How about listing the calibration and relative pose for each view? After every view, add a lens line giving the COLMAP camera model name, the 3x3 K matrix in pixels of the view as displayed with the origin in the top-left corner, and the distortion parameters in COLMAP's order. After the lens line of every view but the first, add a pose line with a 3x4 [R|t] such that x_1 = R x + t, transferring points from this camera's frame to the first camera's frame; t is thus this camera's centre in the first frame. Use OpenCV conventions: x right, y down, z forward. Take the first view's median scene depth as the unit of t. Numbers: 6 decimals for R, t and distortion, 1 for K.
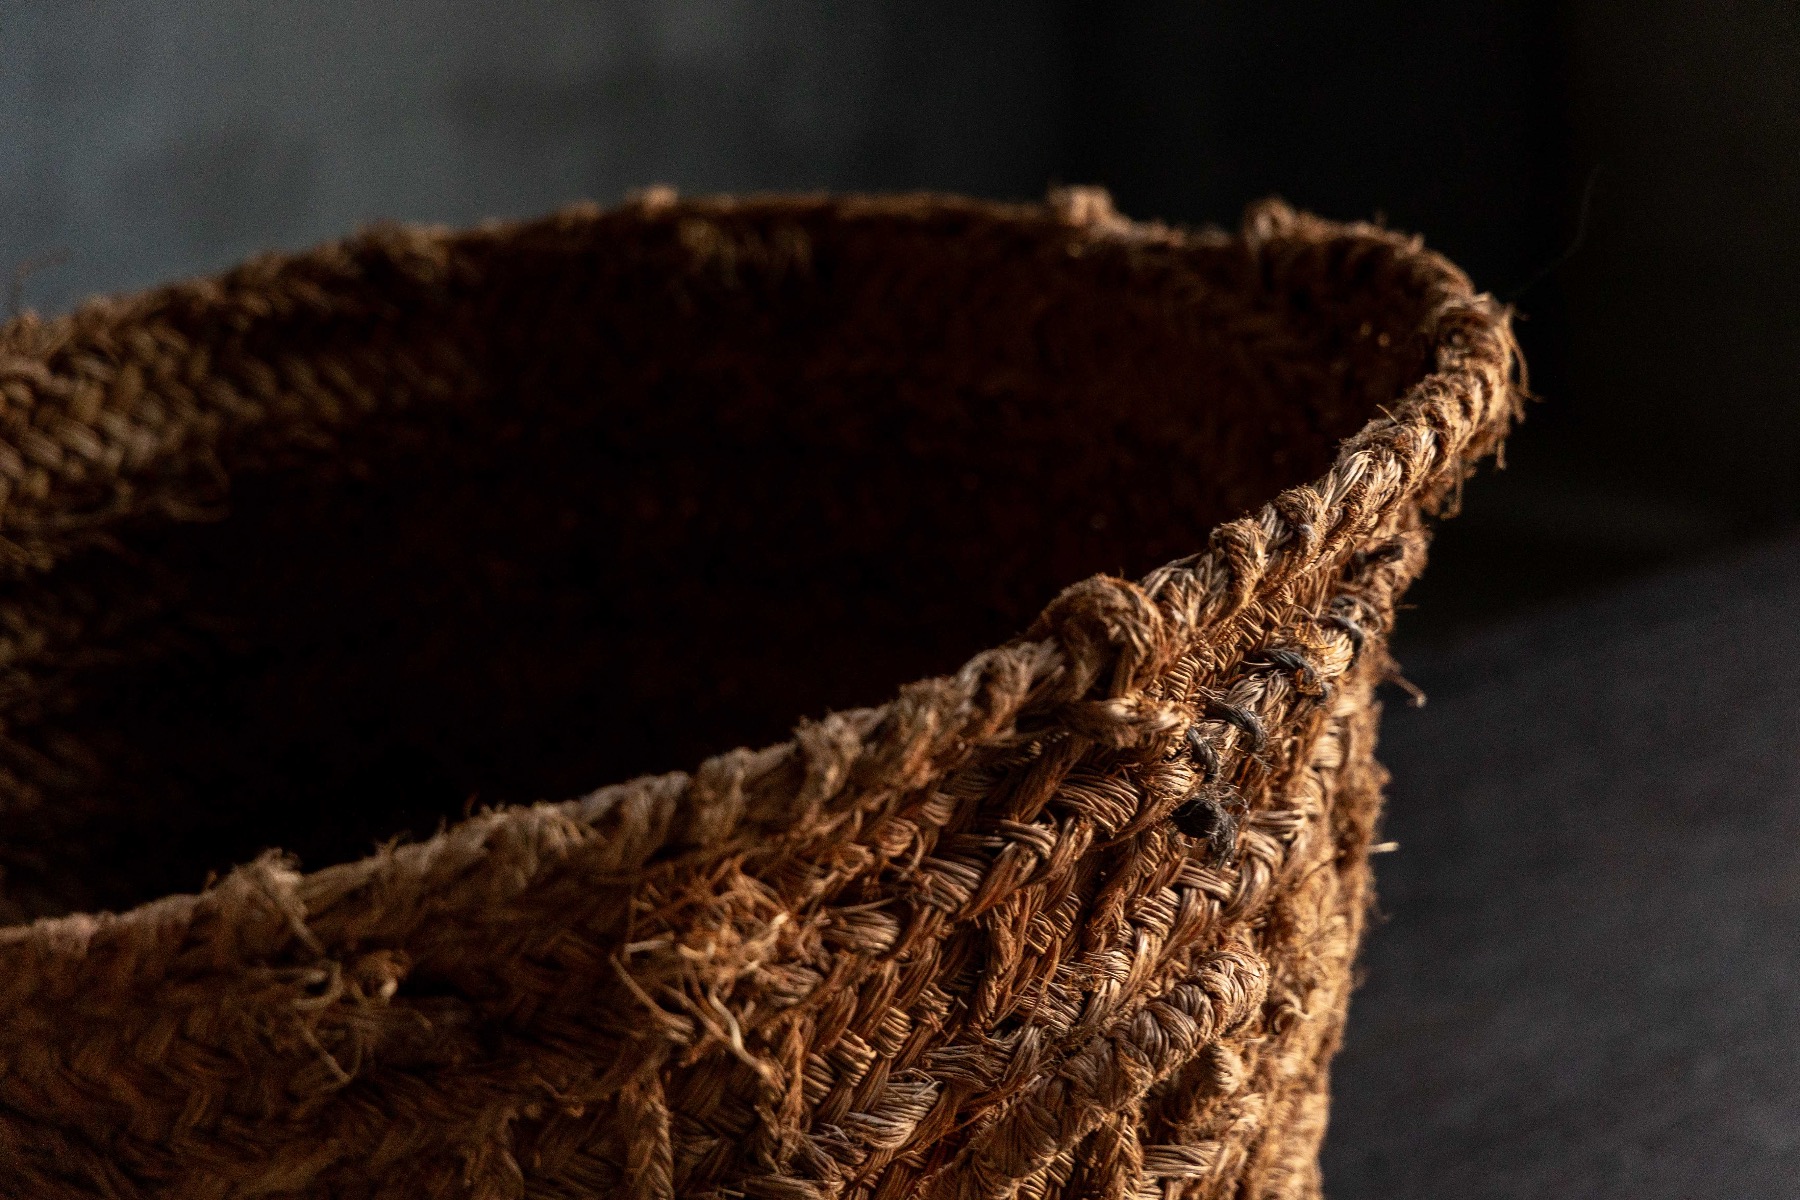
lens RADIAL K [[4975.8, 0, 898.0], [0, 4975.8, 601.0], [0, 0, 1]] dist [0.083702, 0.216369]
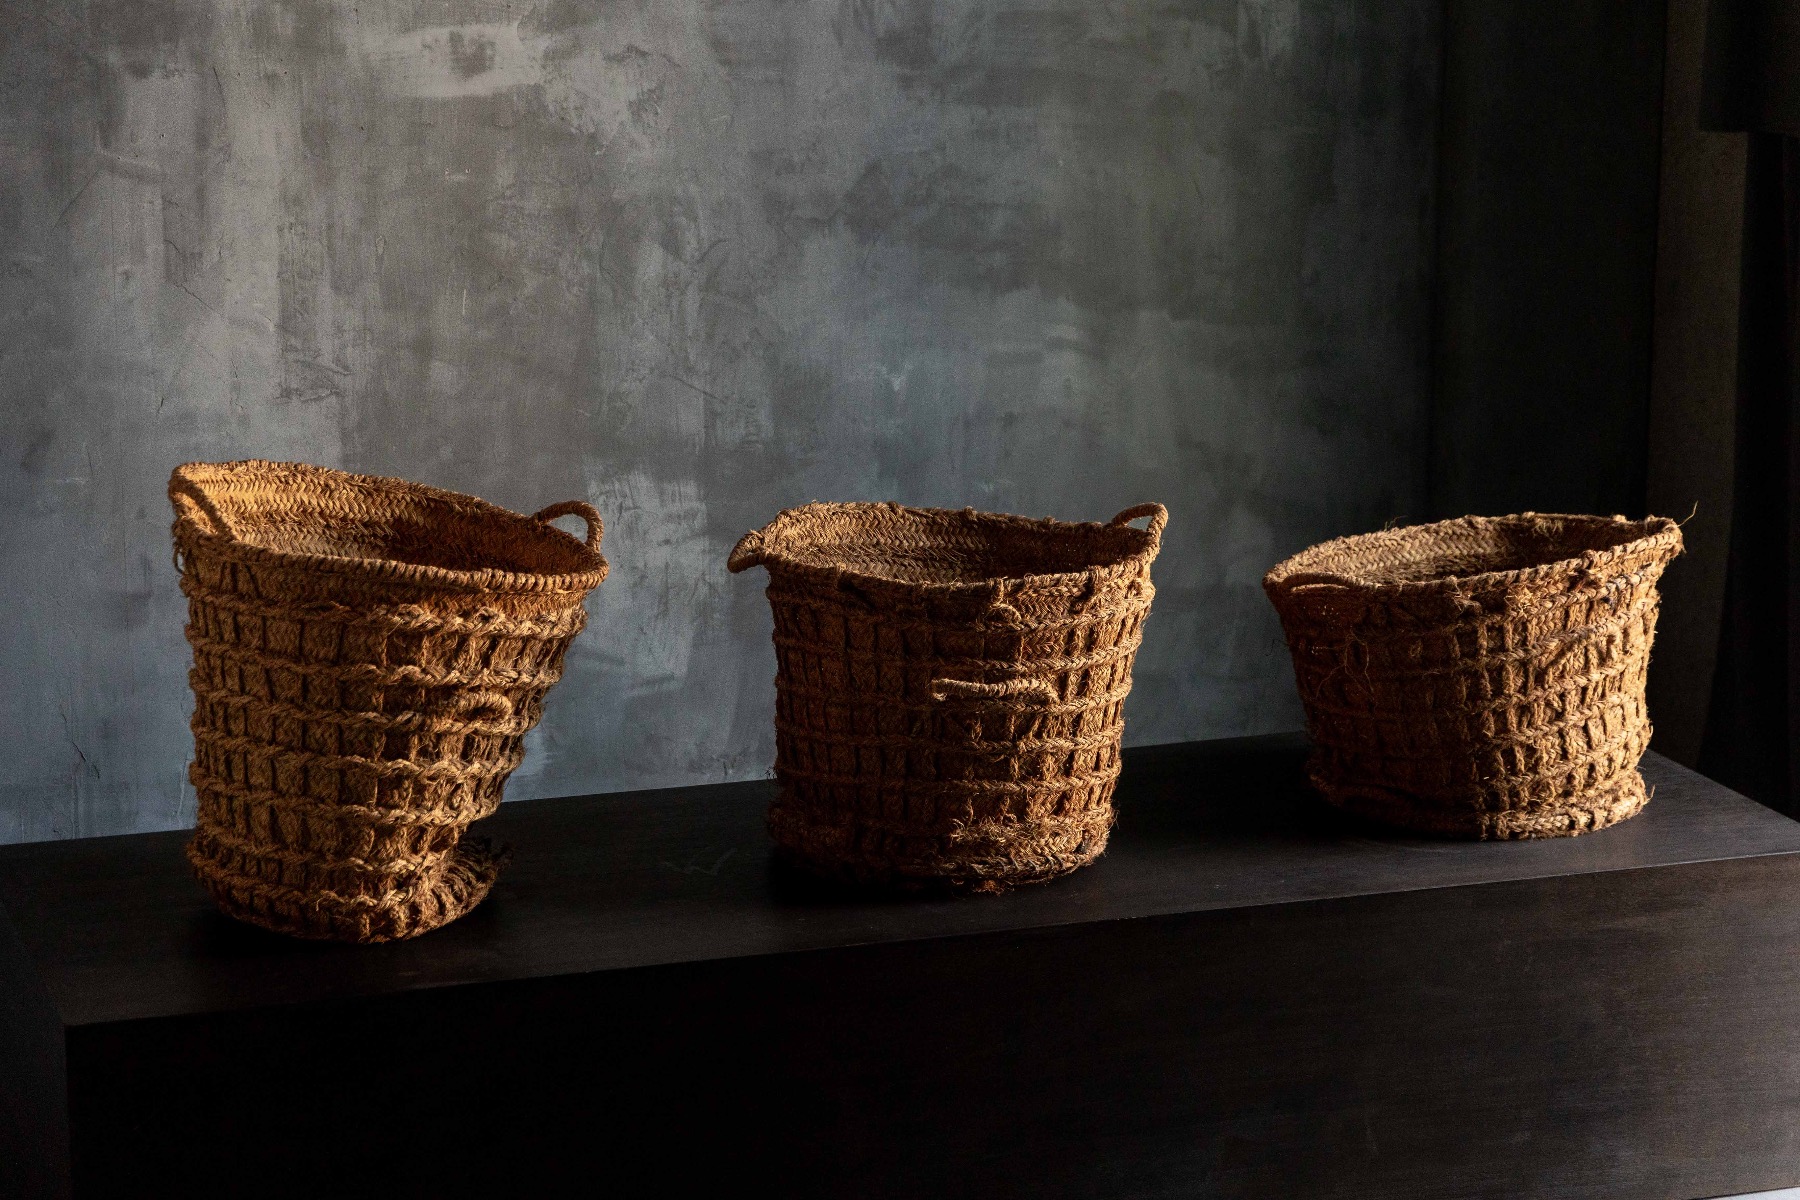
lens RADIAL K [[4111.7, 0, 860.3], [0, 4111.7, 602.8], [0, 0, 1]] dist [0.022896, 0.068234]
pose [[0.968503, 0.075193, -0.237376, 0.373878], [-0.109676, 0.984679, -0.135565, 0.836688], [0.223546, 0.157330, 0.961912, -4.019048]]
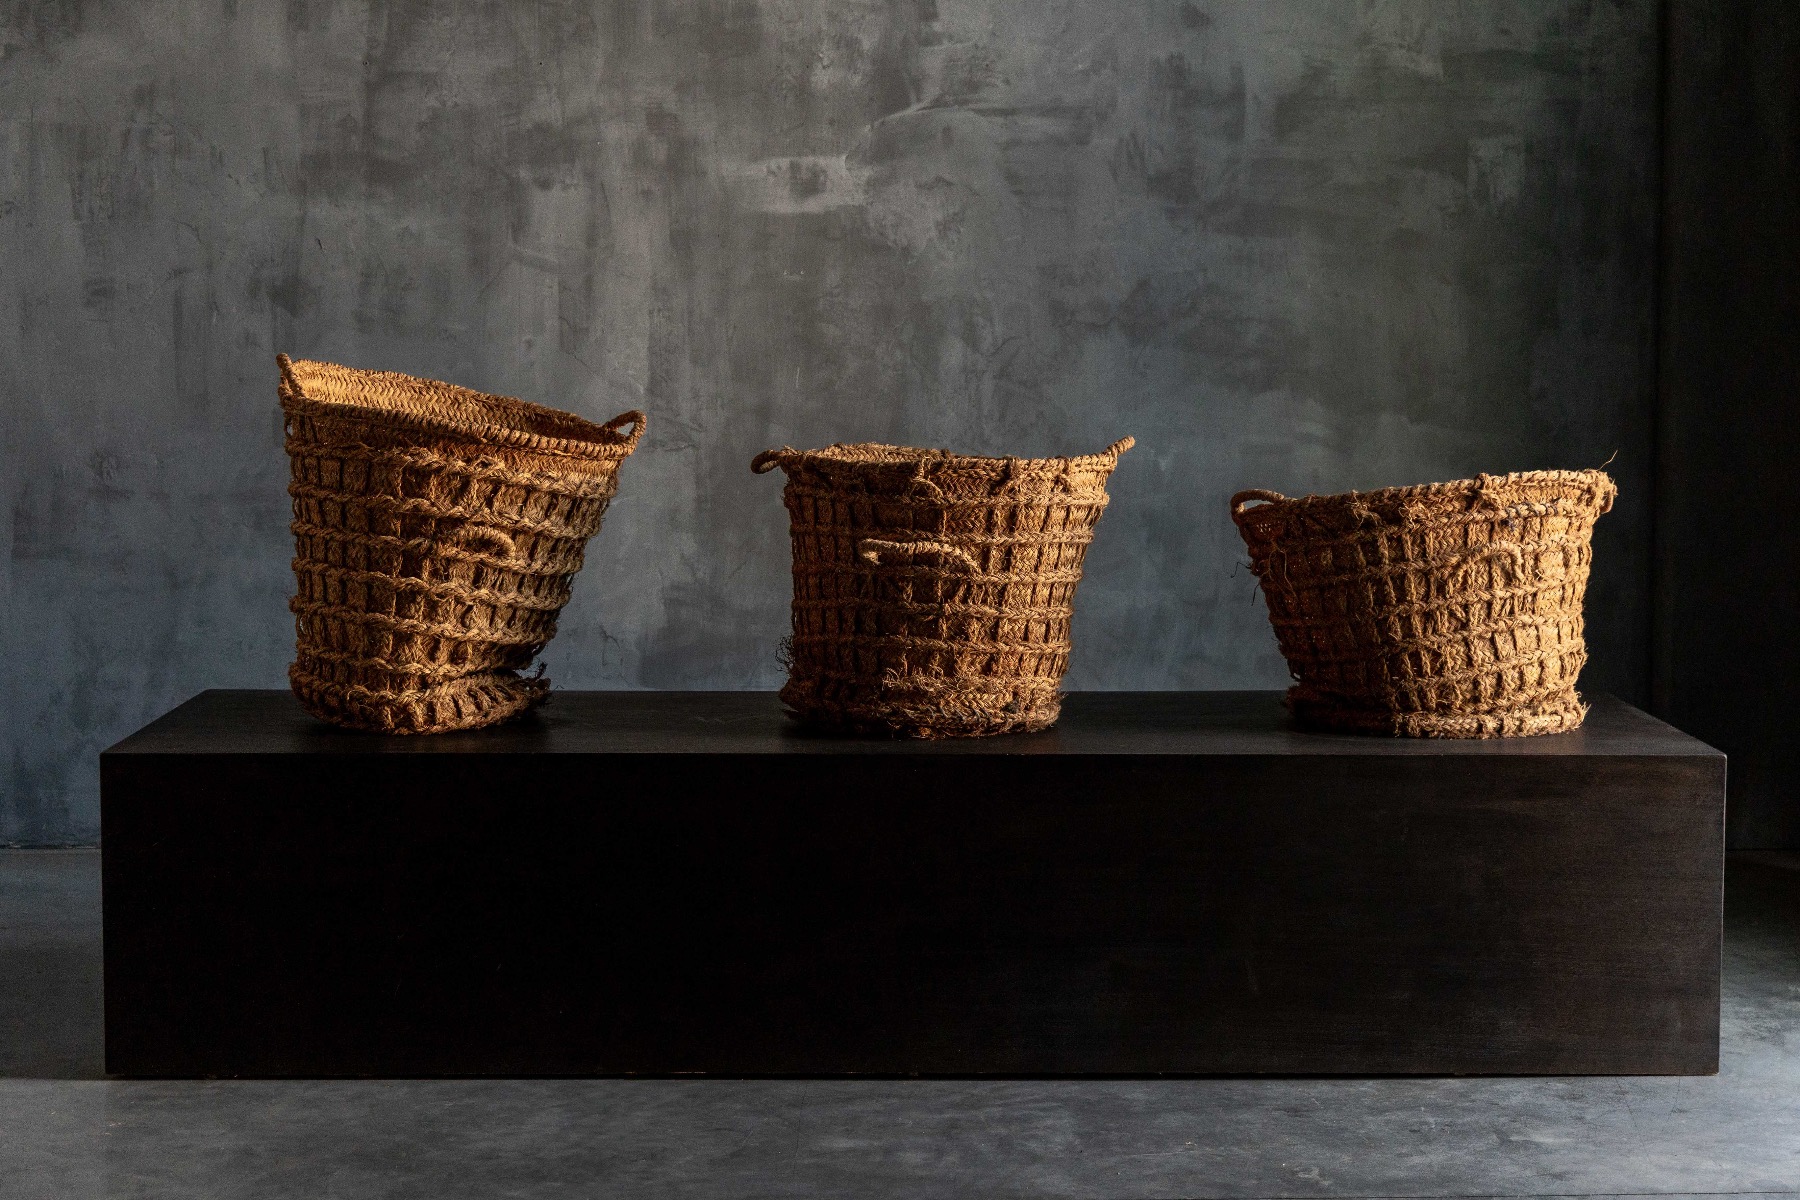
lens RADIAL K [[3164.4, 0, 891.9], [0, 3164.4, 592.2], [0, 0, 1]] dist [0.016421, 0.062340]
pose [[0.843995, 0.068365, -0.531975, 1.679705], [-0.213412, 0.952752, -0.216145, 1.265495], [0.492064, 0.295956, 0.818708, -2.916118]]
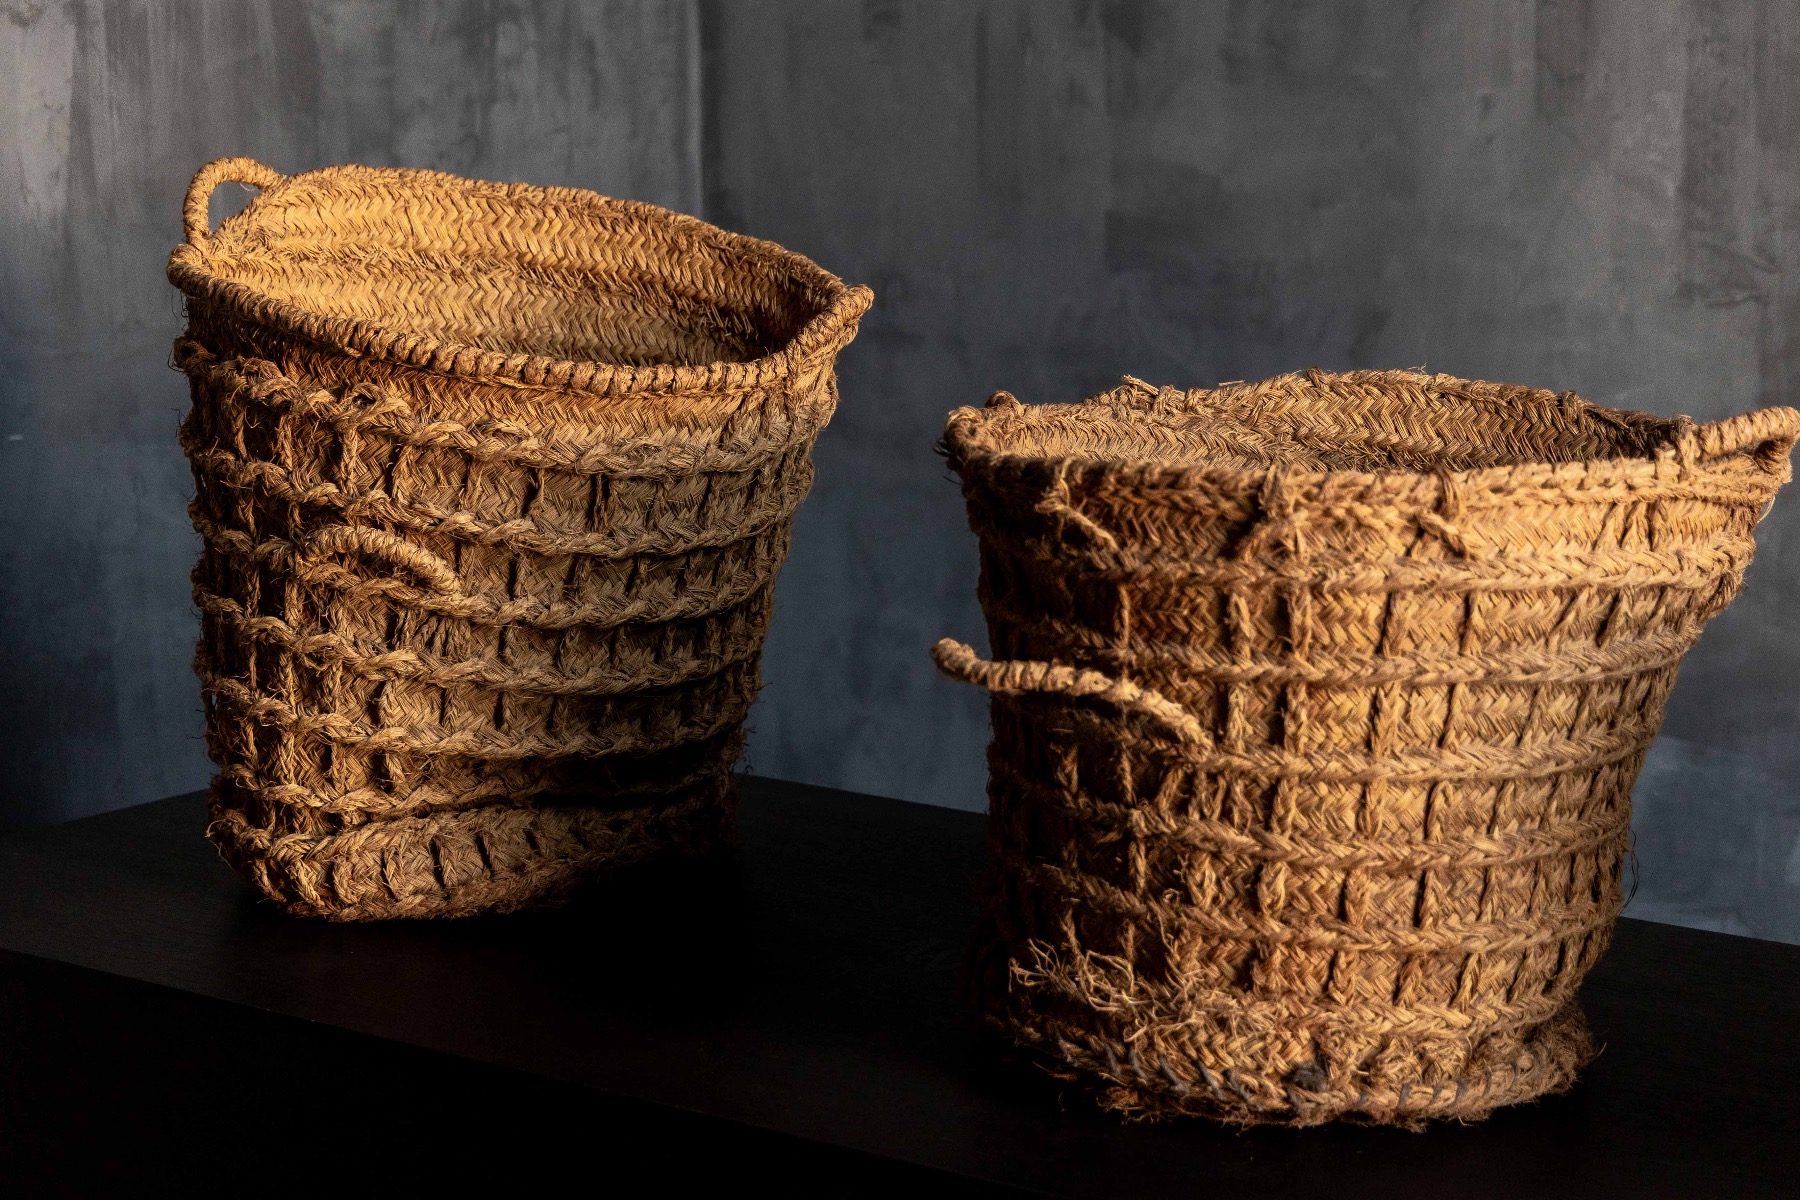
lens RADIAL K [[3504.6, 0, 936.8], [0, 3504.6, 598.5], [0, 0, 1]] dist [0.046830, 0.067309]
pose [[0.338453, 0.173661, -0.924820, 1.192855], [-0.342892, 0.938008, 0.050650, 0.147297], [0.876284, 0.299971, 0.377019, -0.179866]]
